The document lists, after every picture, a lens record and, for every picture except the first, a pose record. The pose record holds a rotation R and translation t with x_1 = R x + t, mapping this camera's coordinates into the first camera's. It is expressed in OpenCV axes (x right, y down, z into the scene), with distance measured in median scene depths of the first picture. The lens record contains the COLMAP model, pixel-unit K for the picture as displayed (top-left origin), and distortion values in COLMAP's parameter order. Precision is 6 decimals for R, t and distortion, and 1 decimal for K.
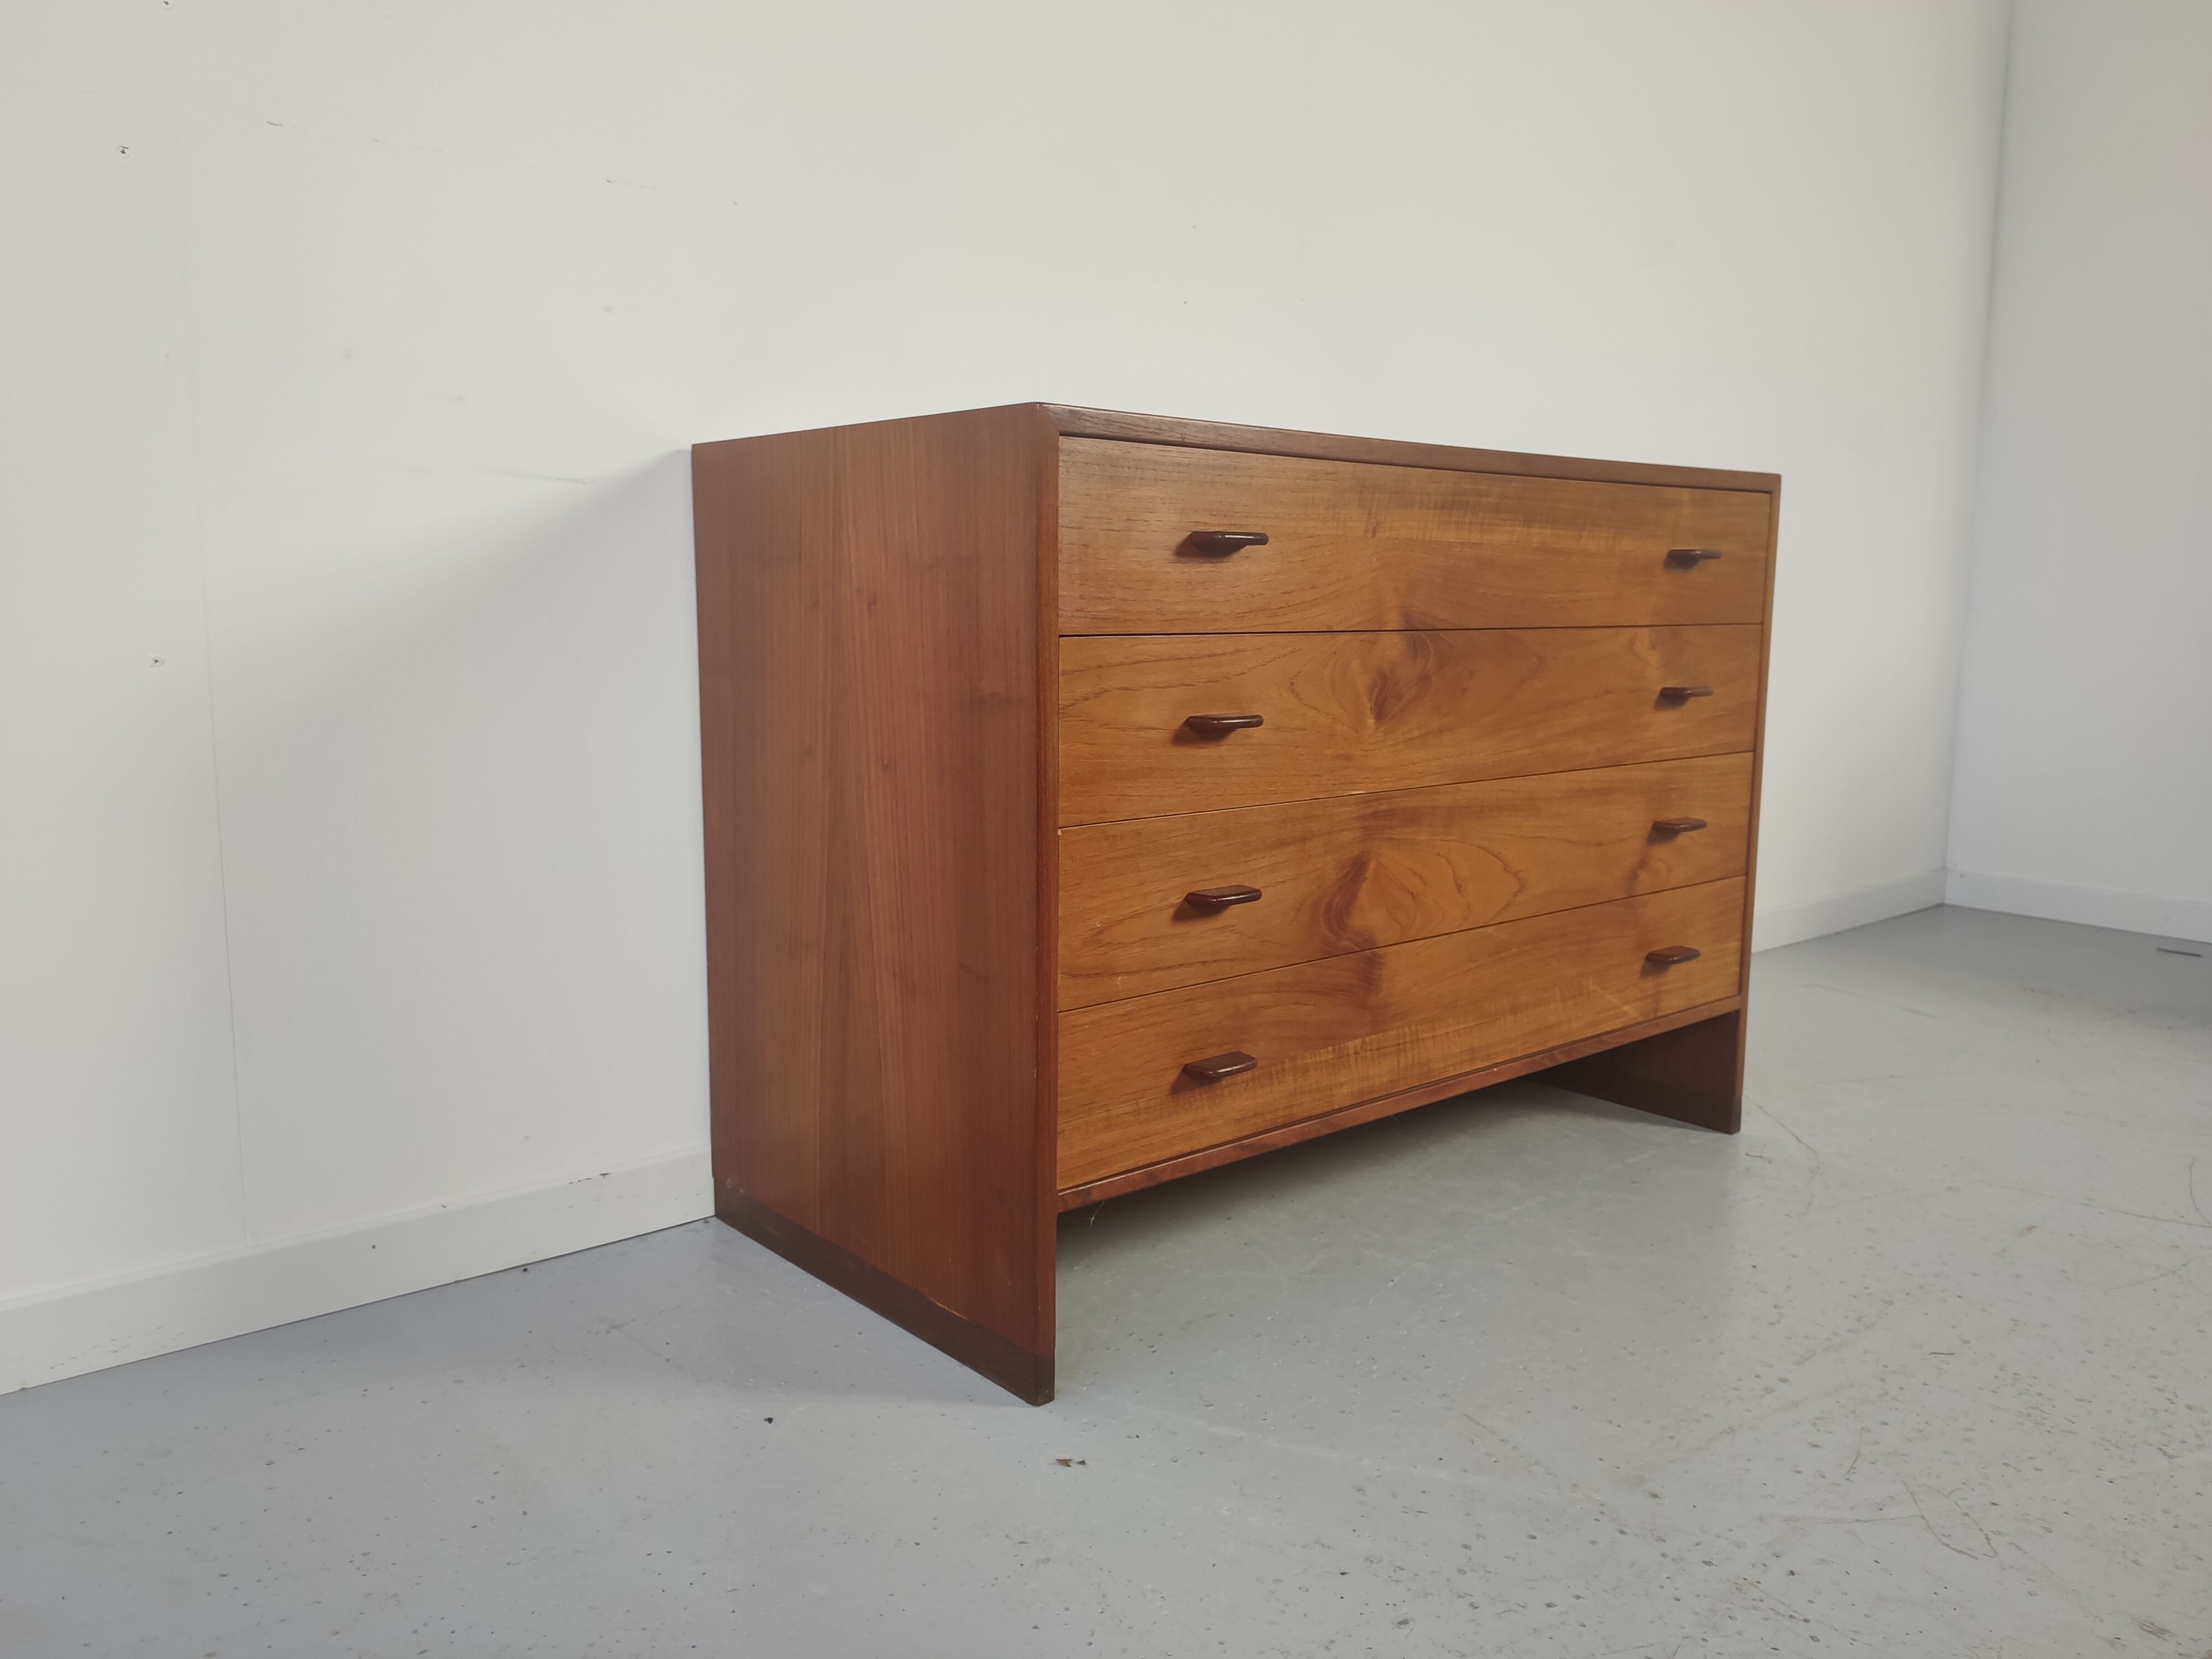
lens RADIAL K [[1685.1, 0, 1106.0], [0, 1685.1, 829.5], [0, 0, 1]] dist [0.047242, -0.010292]
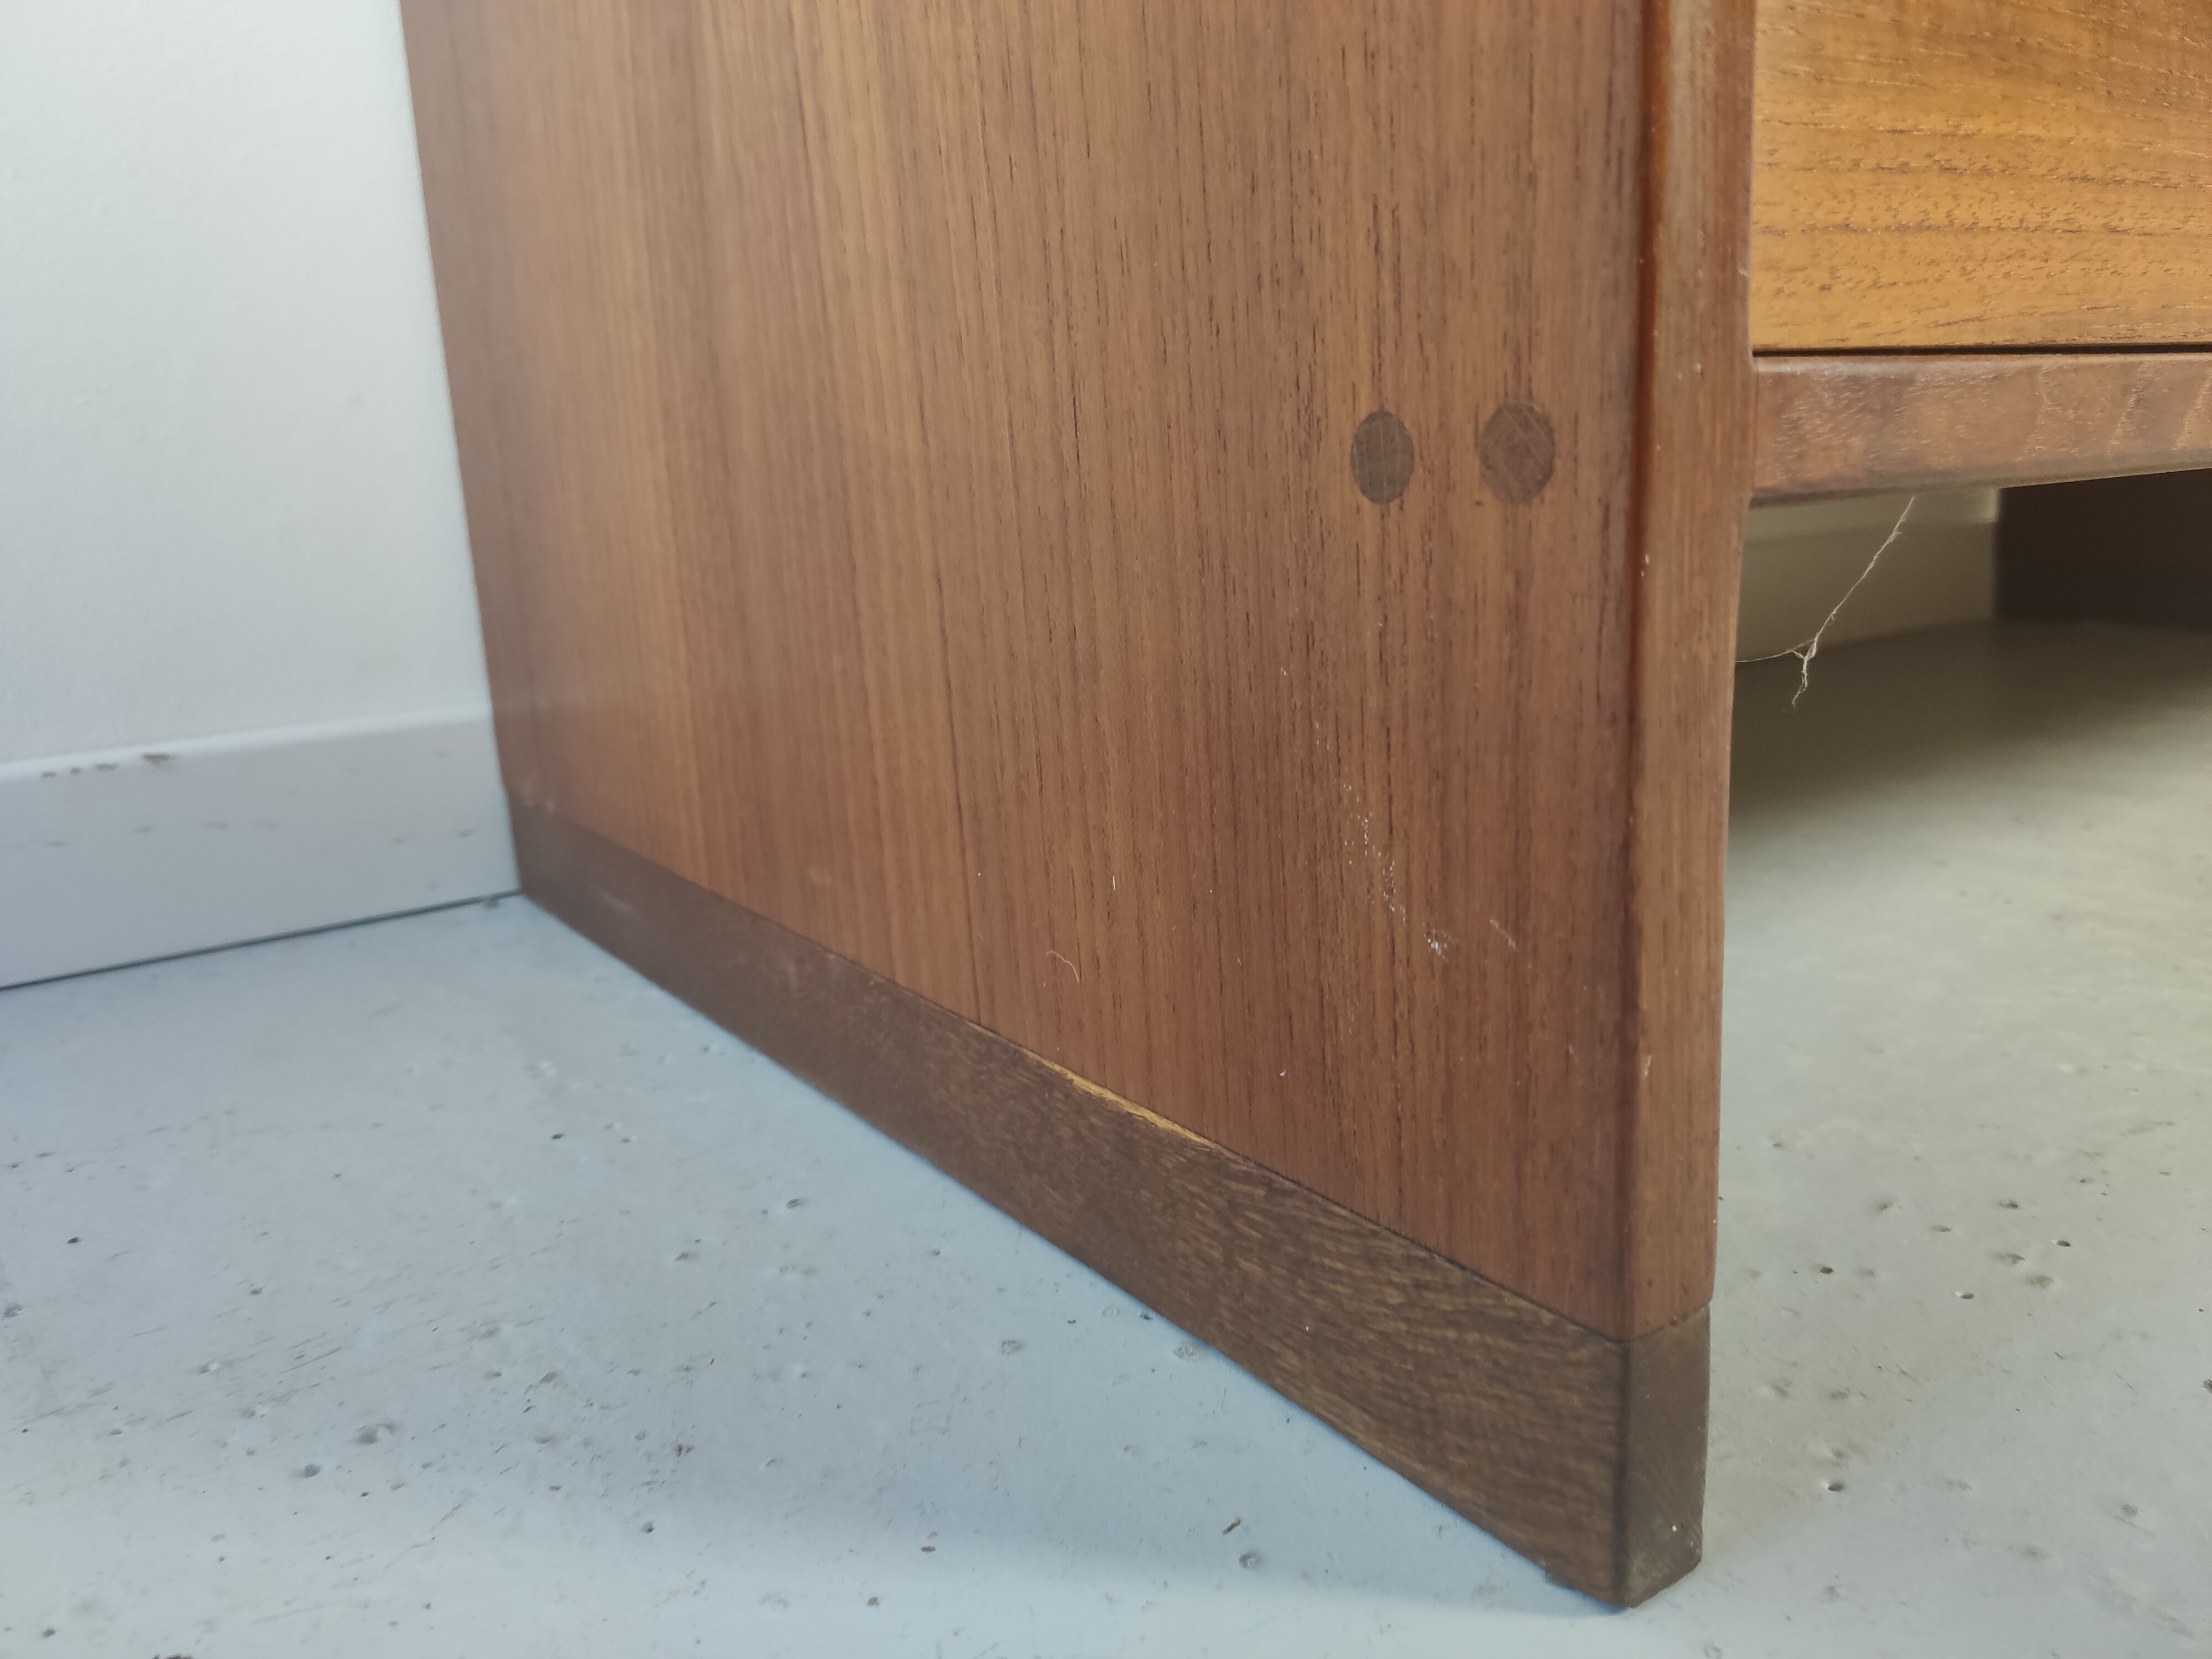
lens RADIAL K [[1656.0, 0, 1130.7], [0, 1656.0, 837.0], [0, 0, 1]] dist [0.044869, -0.065029]
pose [[0.994393, -0.029720, -0.101485, -0.067183], [0.039035, 0.995079, 0.091072, 0.224601], [0.098279, -0.094523, 0.990660, 0.771808]]
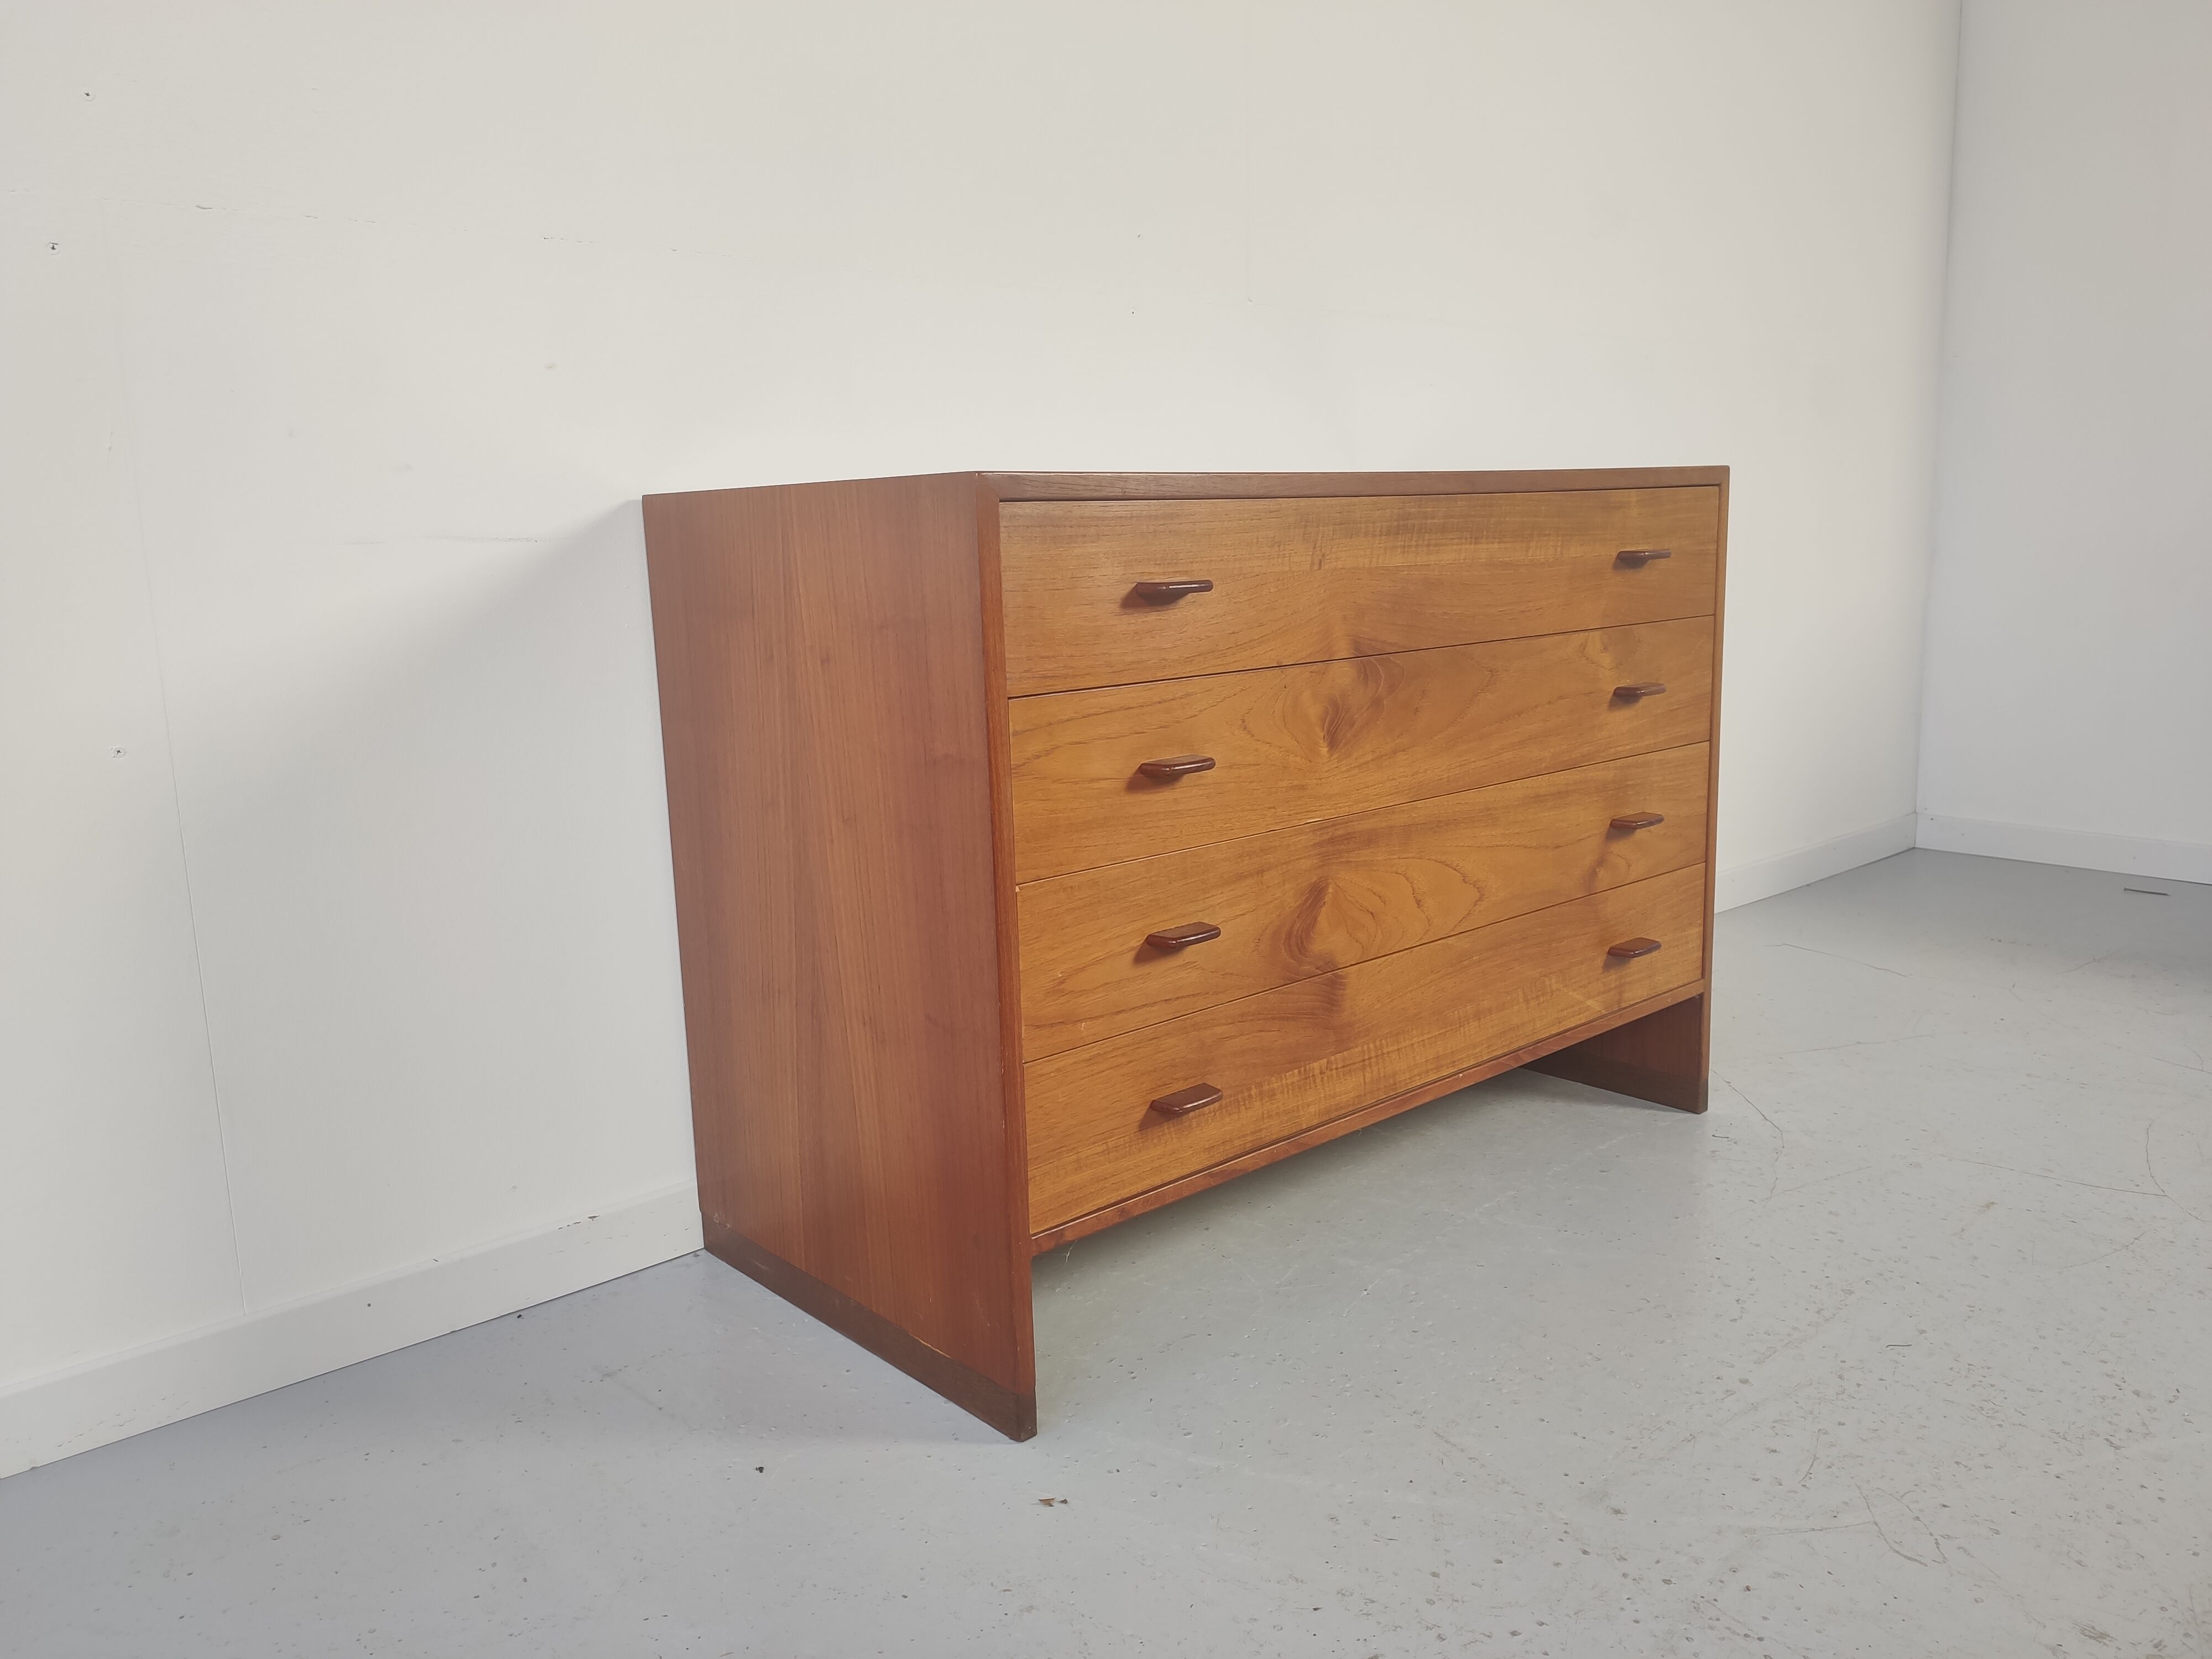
lens RADIAL K [[1681.5, 0, 1099.5], [0, 1681.5, 832.1], [0, 0, 1]] dist [0.049954, -0.007152]
pose [[0.999163, -0.040886, 0.001351, 0.019940], [0.040797, 0.998342, 0.040595, -0.065085], [-0.003008, -0.040506, 0.999175, -0.013092]]
